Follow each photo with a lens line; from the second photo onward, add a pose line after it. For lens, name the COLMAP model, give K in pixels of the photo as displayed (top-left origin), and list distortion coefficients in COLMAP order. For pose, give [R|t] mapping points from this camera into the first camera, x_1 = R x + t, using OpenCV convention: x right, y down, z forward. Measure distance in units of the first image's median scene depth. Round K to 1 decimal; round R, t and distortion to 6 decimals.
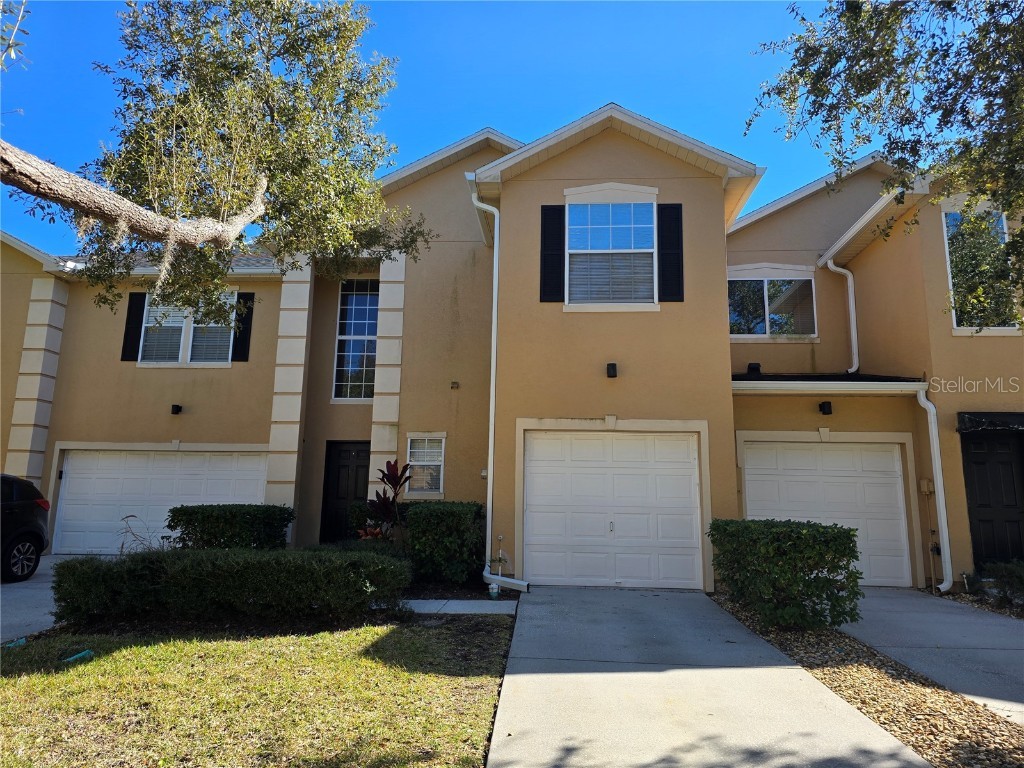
lens RADIAL K [[686.6, 0, 516.7], [0, 686.6, 391.5], [0, 0, 1]] dist [0.056878, -0.064023]
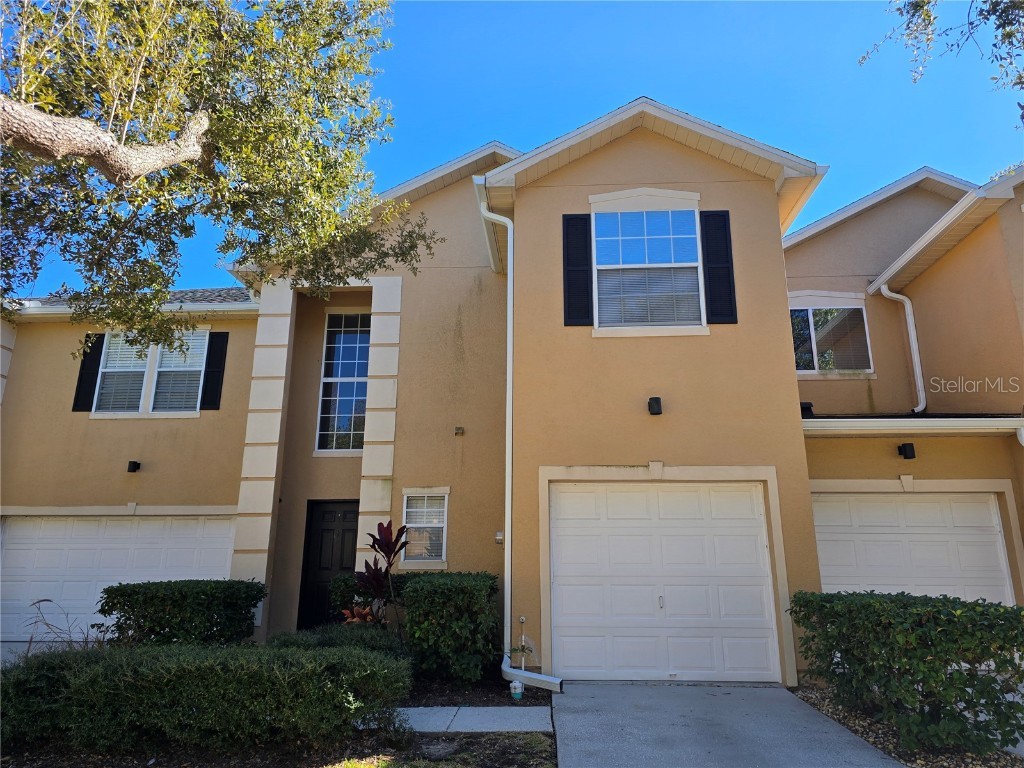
lens RADIAL K [[686.6, 0, 516.7], [0, 686.6, 391.5], [0, 0, 1]] dist [0.056878, -0.064023]
pose [[0.999856, -0.012914, 0.011009, -0.033258], [0.013824, 0.996108, -0.087054, 0.019947], [-0.009842, 0.087194, 0.996143, 0.177056]]
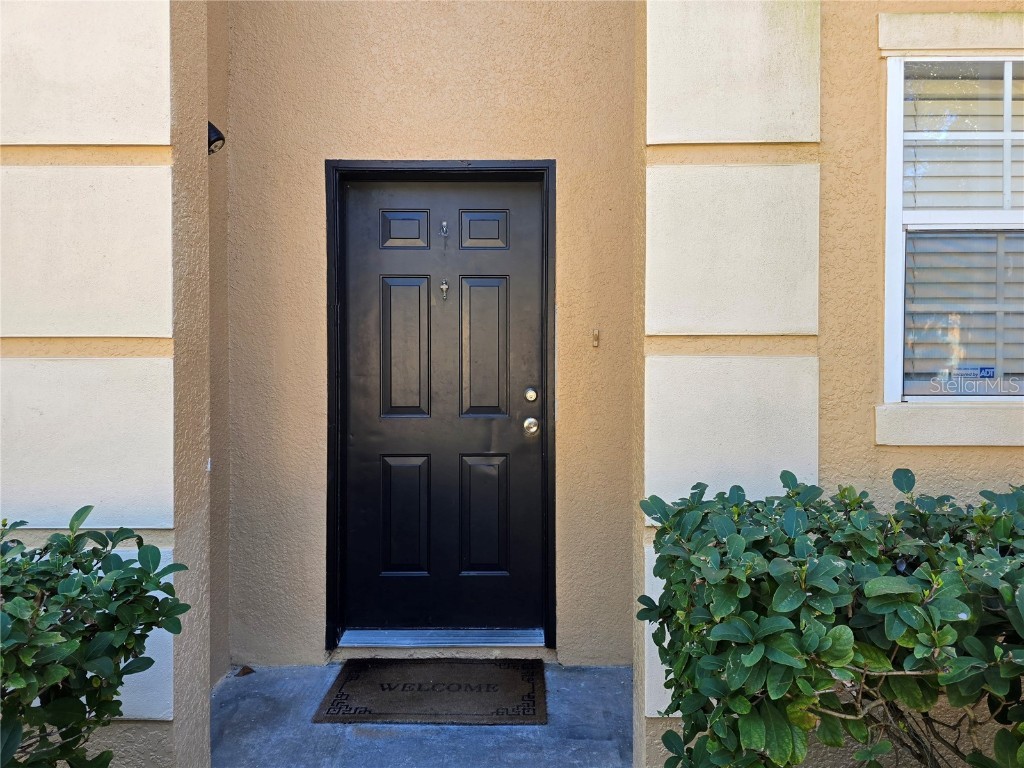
lens RADIAL K [[686.6, 0, 516.7], [0, 686.6, 391.5], [0, 0, 1]] dist [0.056878, -0.064023]
pose [[0.996664, -0.018672, 0.079445, -0.297596], [0.003155, 0.981564, 0.191109, 0.130452], [-0.081549, -0.190221, 0.978348, 0.974639]]
